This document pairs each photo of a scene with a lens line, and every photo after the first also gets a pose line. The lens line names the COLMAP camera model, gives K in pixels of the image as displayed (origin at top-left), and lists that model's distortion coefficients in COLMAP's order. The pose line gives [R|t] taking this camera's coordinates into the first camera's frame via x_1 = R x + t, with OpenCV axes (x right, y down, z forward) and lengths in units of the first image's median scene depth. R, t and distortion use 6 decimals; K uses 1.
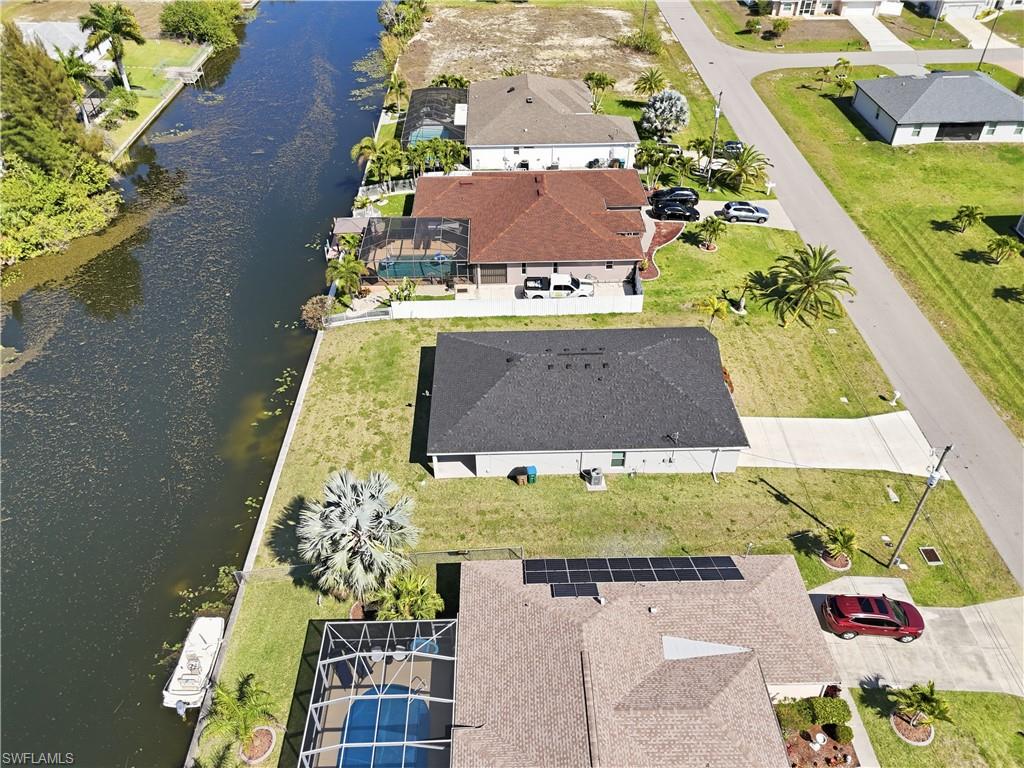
lens RADIAL K [[758.6, 0, 512.0], [0, 758.6, 384.0], [0, 0, 1]] dist [0.057067, 0.000213]
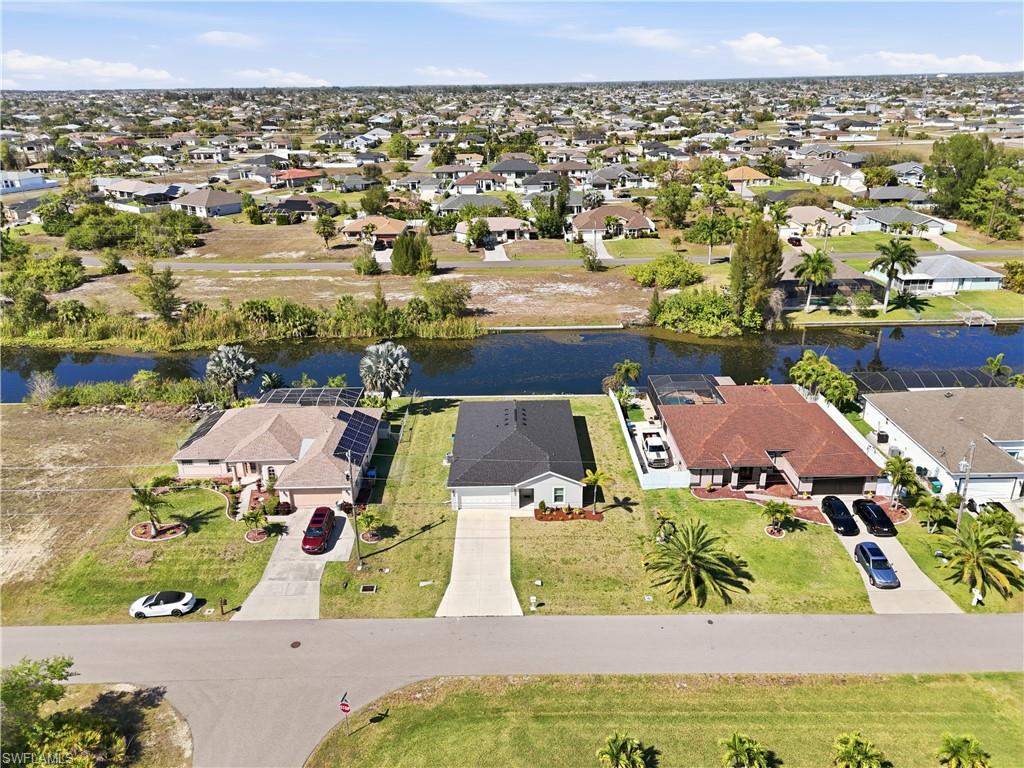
lens RADIAL K [[758.6, 0, 512.0], [0, 758.6, 384.0], [0, 0, 1]] dist [0.057067, 0.000213]
pose [[-0.018136, 0.377542, -0.925815, 1.023979], [-0.631544, 0.713535, 0.303347, -0.376105], [0.775128, 0.590194, 0.225494, 0.420559]]
